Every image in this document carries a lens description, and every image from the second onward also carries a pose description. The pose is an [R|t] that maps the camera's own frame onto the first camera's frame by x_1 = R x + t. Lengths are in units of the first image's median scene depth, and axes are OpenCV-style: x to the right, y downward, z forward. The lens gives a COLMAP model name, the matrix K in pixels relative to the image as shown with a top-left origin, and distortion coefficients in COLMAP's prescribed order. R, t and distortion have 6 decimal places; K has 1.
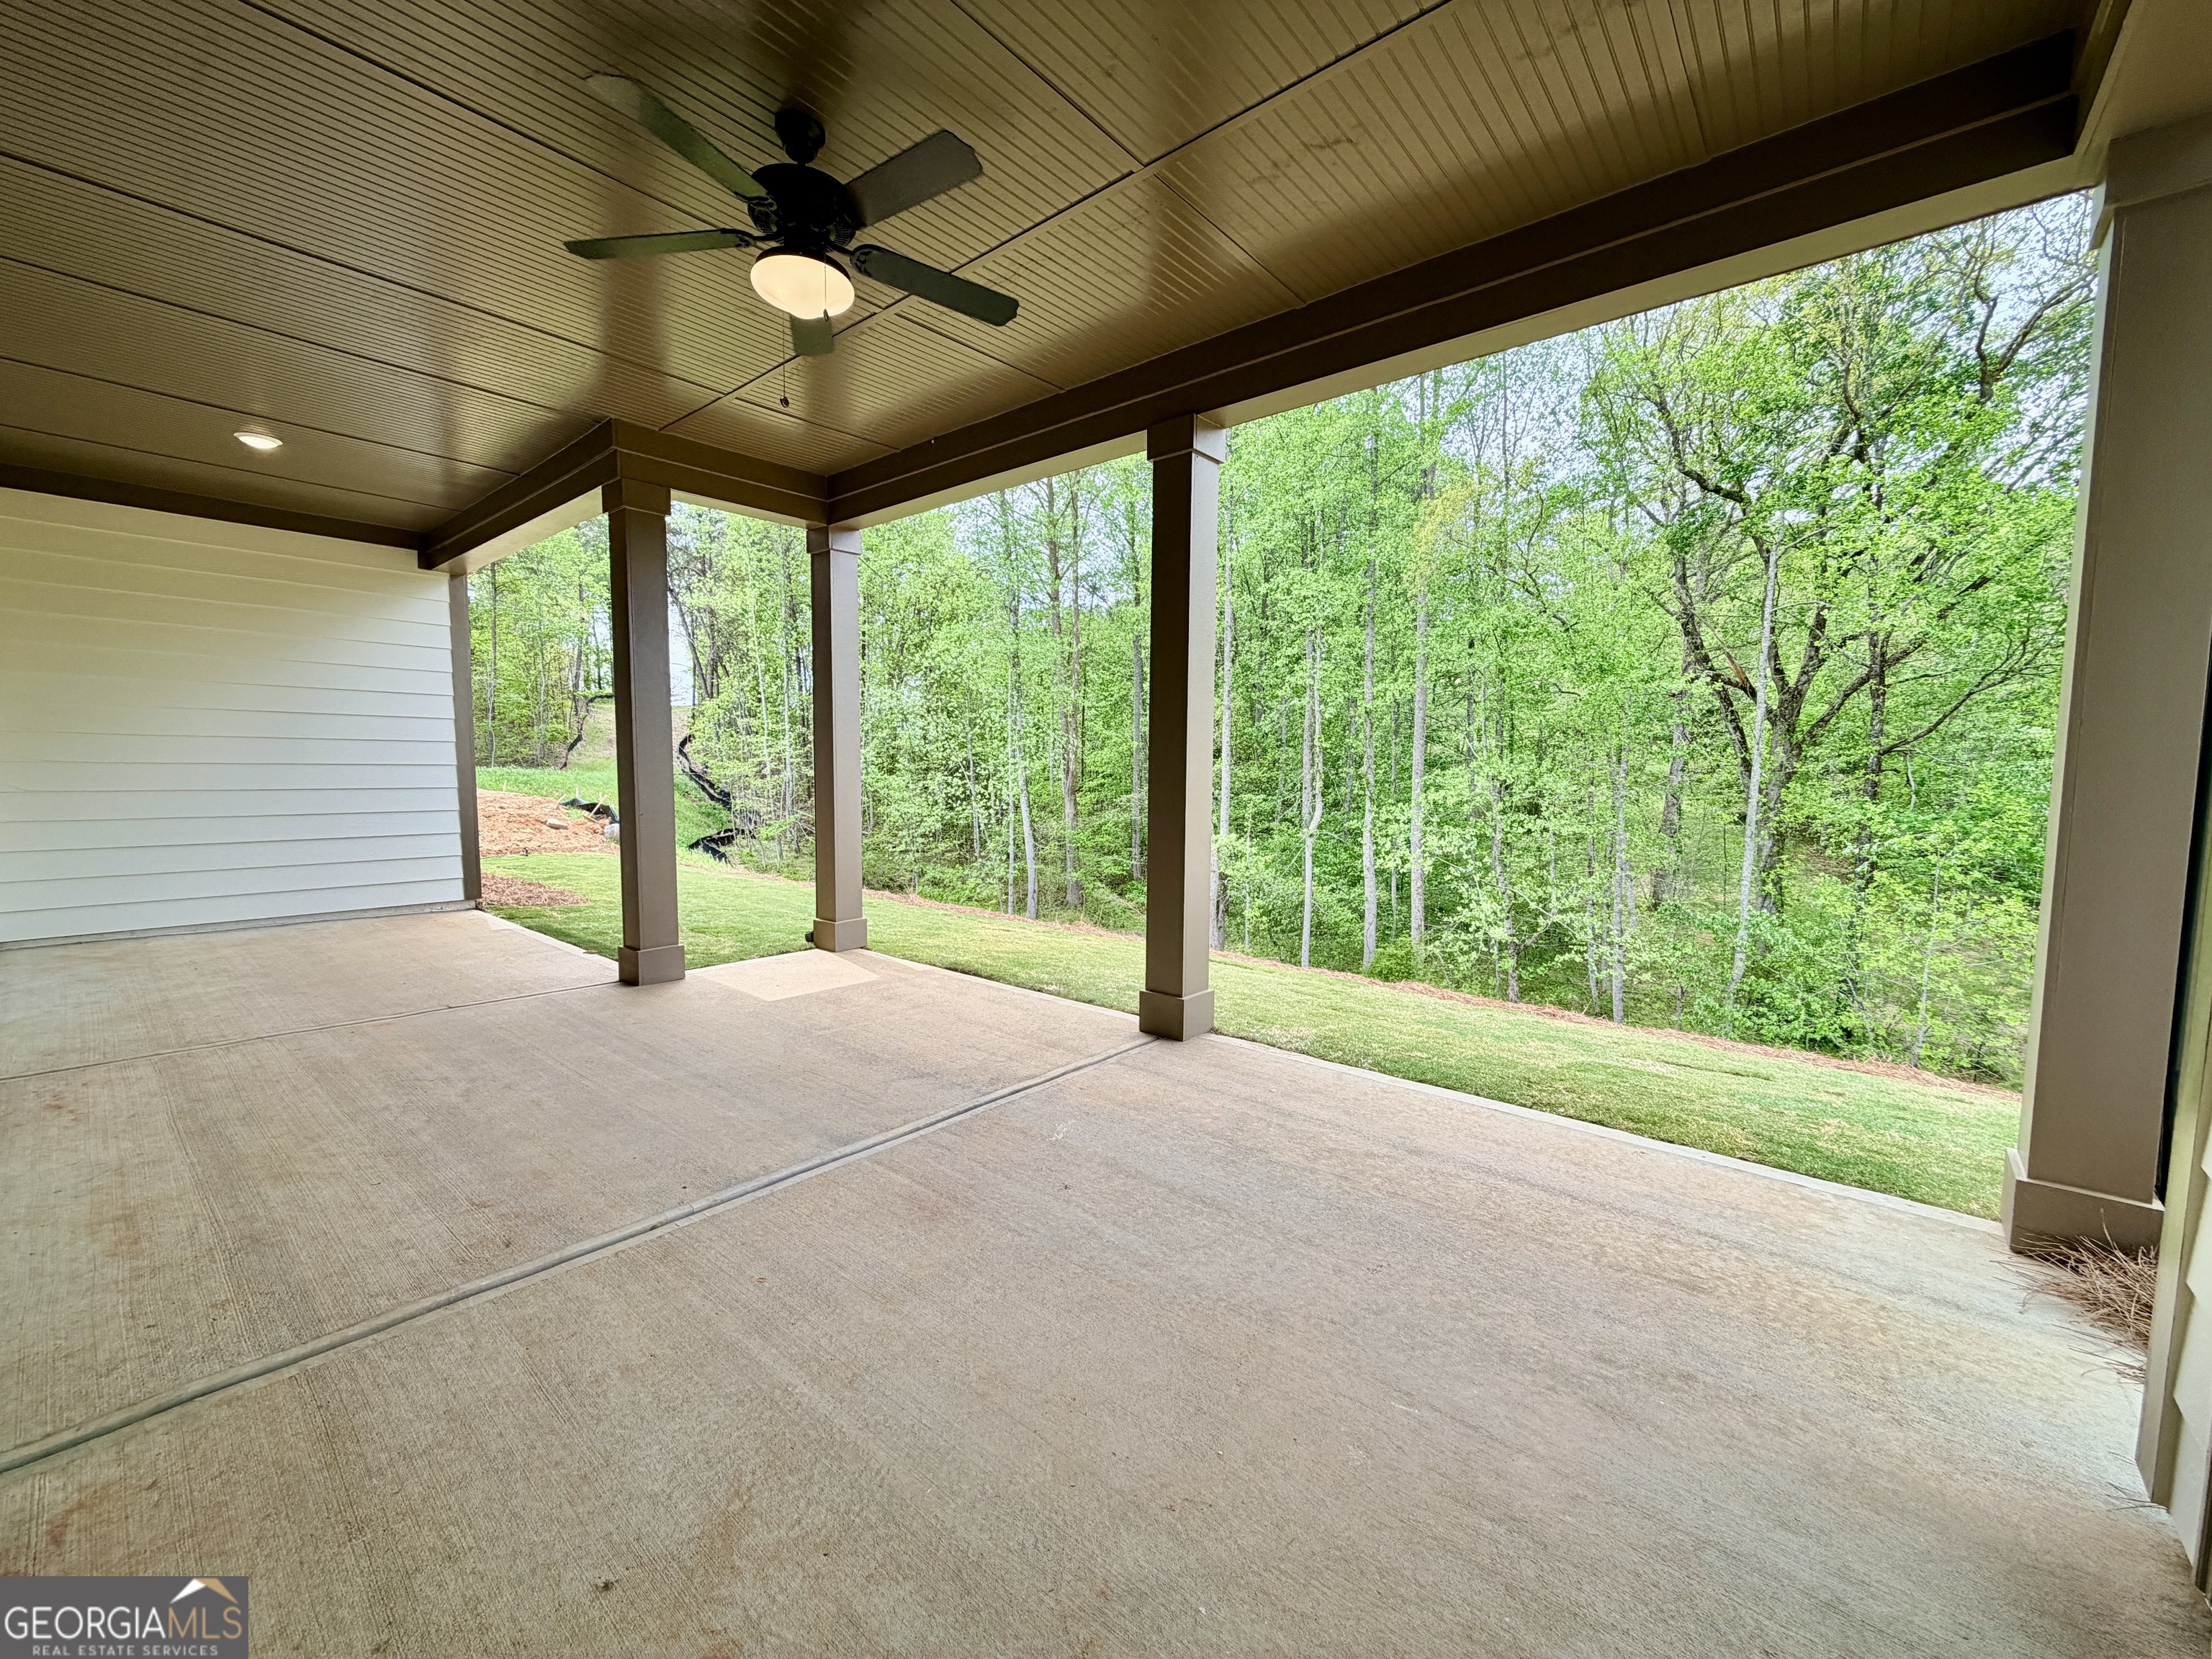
lens RADIAL K [[869.9, 0, 1106.0], [0, 869.9, 829.5], [0, 0, 1]] dist [0.001421, 0.000025]
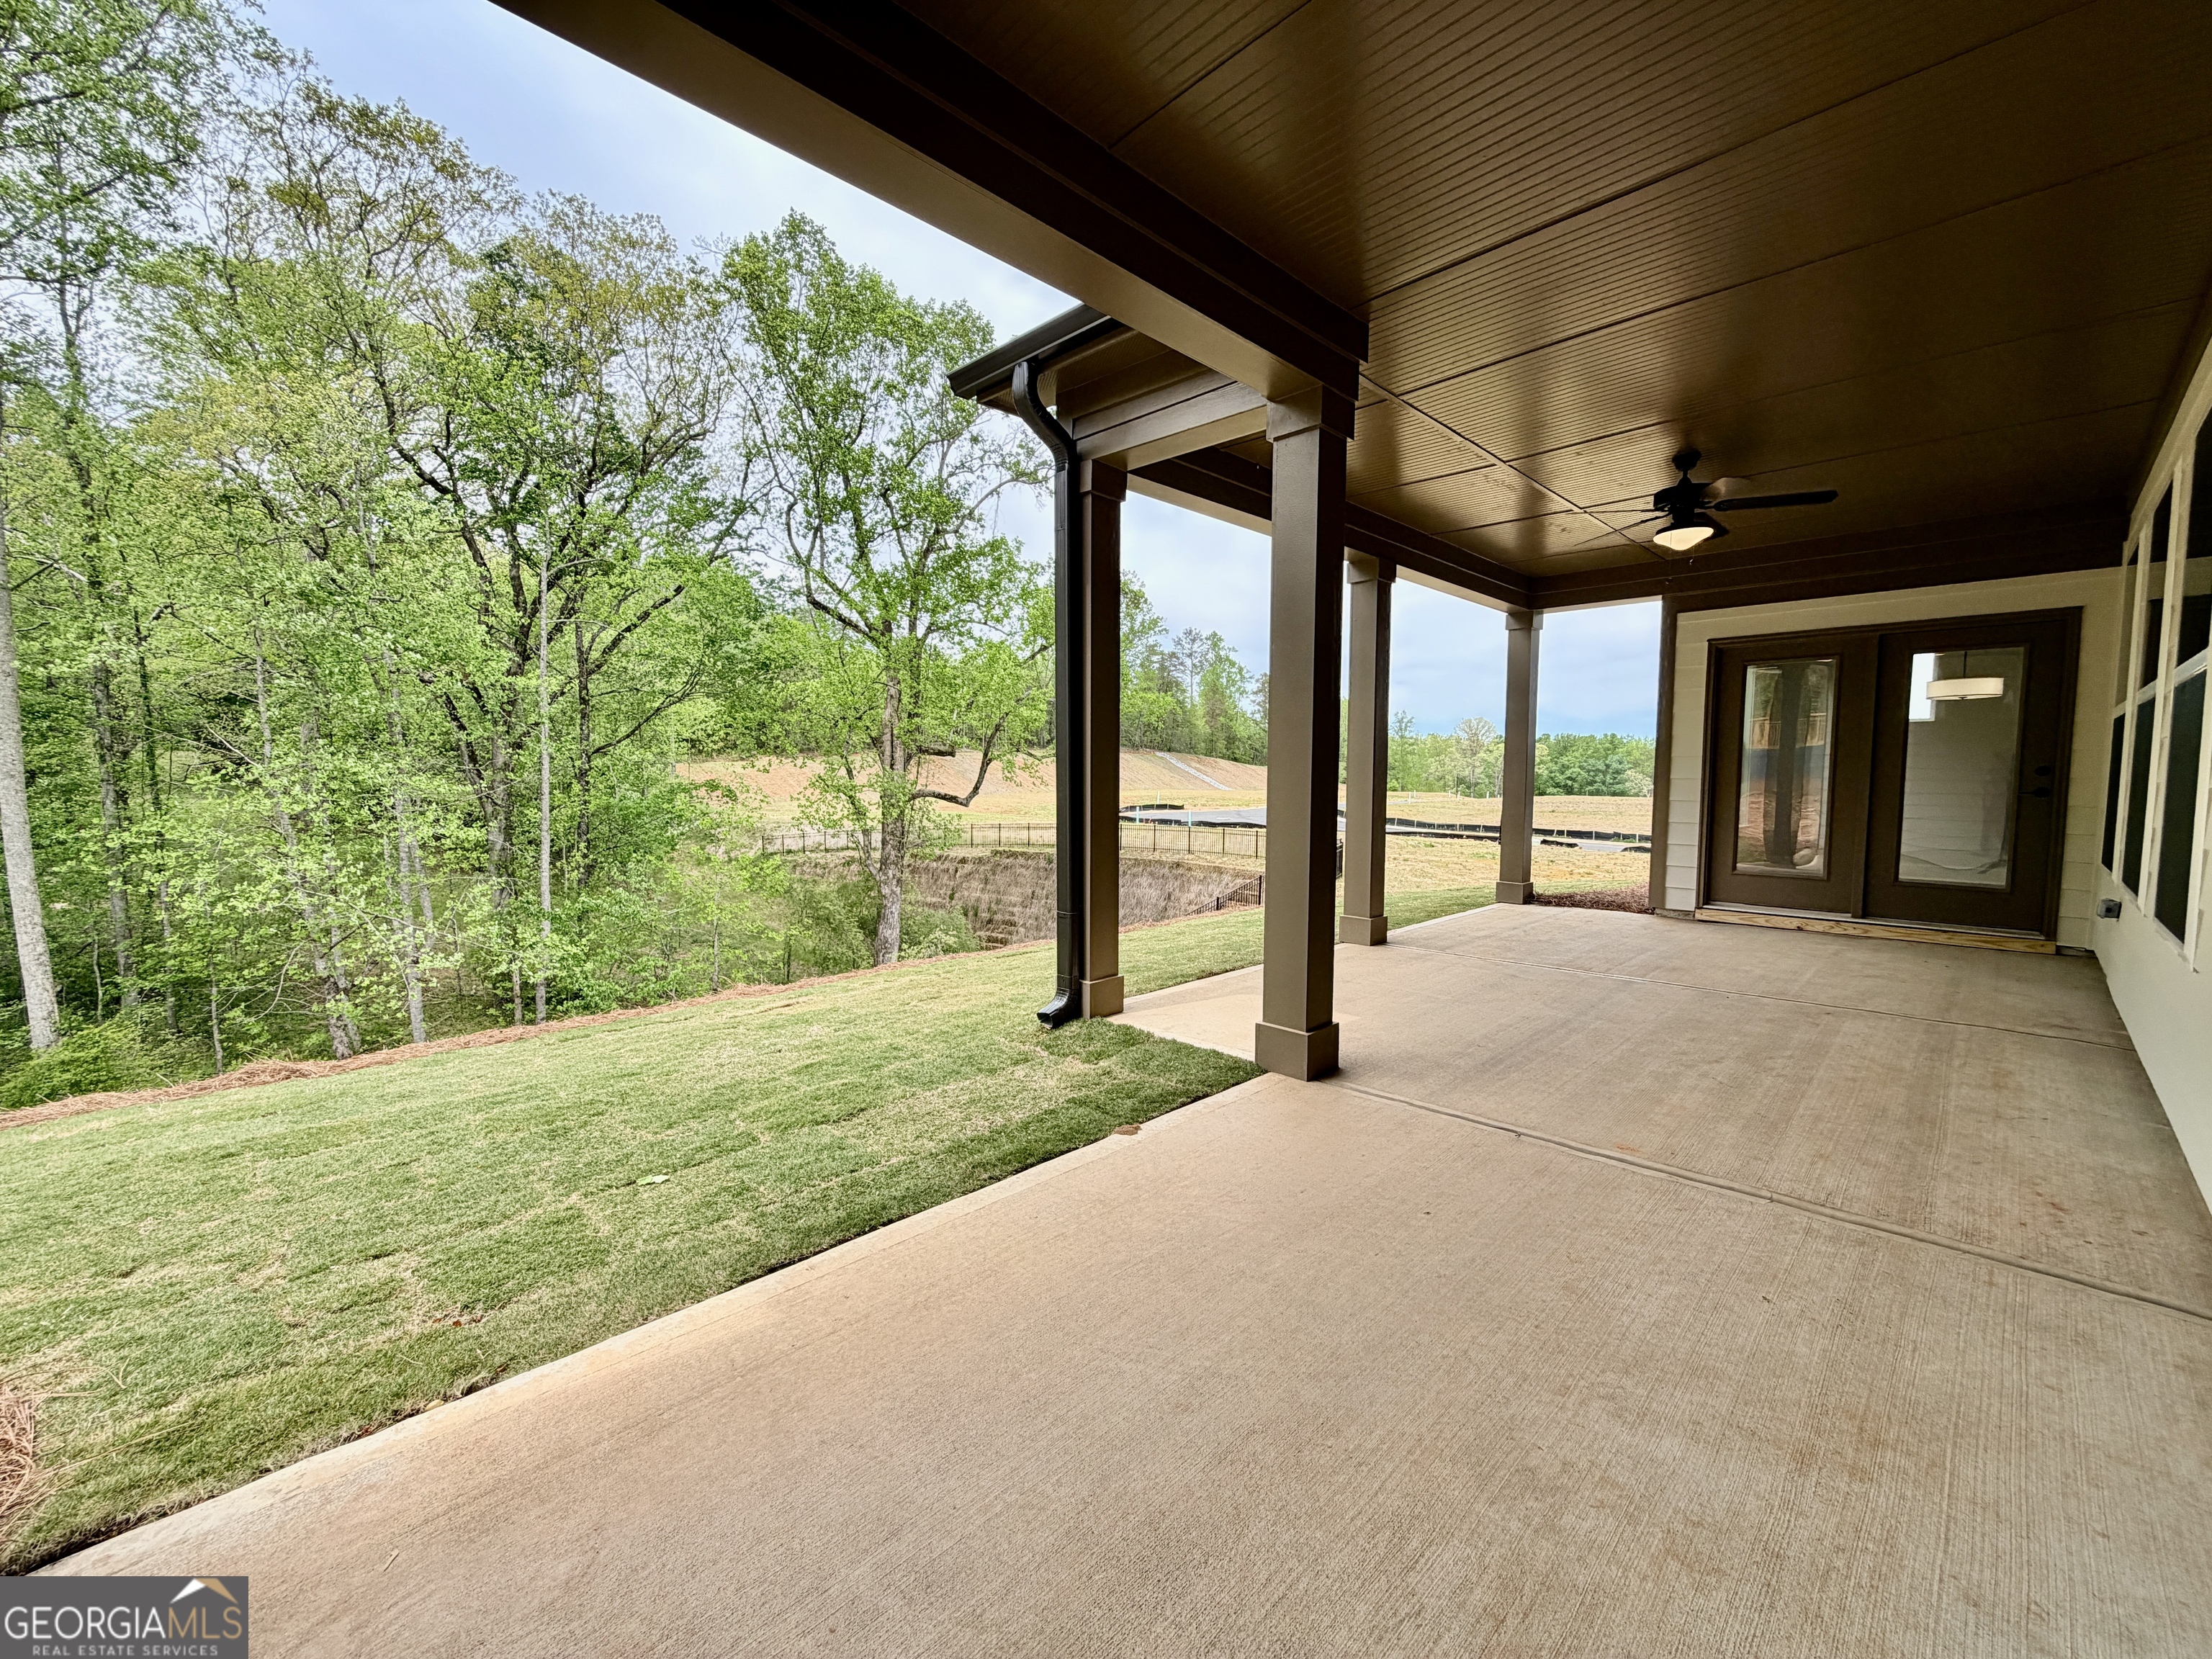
lens RADIAL K [[876.0, 0, 1097.4], [0, 876.0, 831.9], [0, 0, 1]] dist [-0.000774, -0.000209]
pose [[0.107138, -0.076523, 0.991295, -1.846283], [0.070401, 0.995115, 0.069209, -0.130725], [-0.991749, 0.062373, 0.112002, 1.573583]]
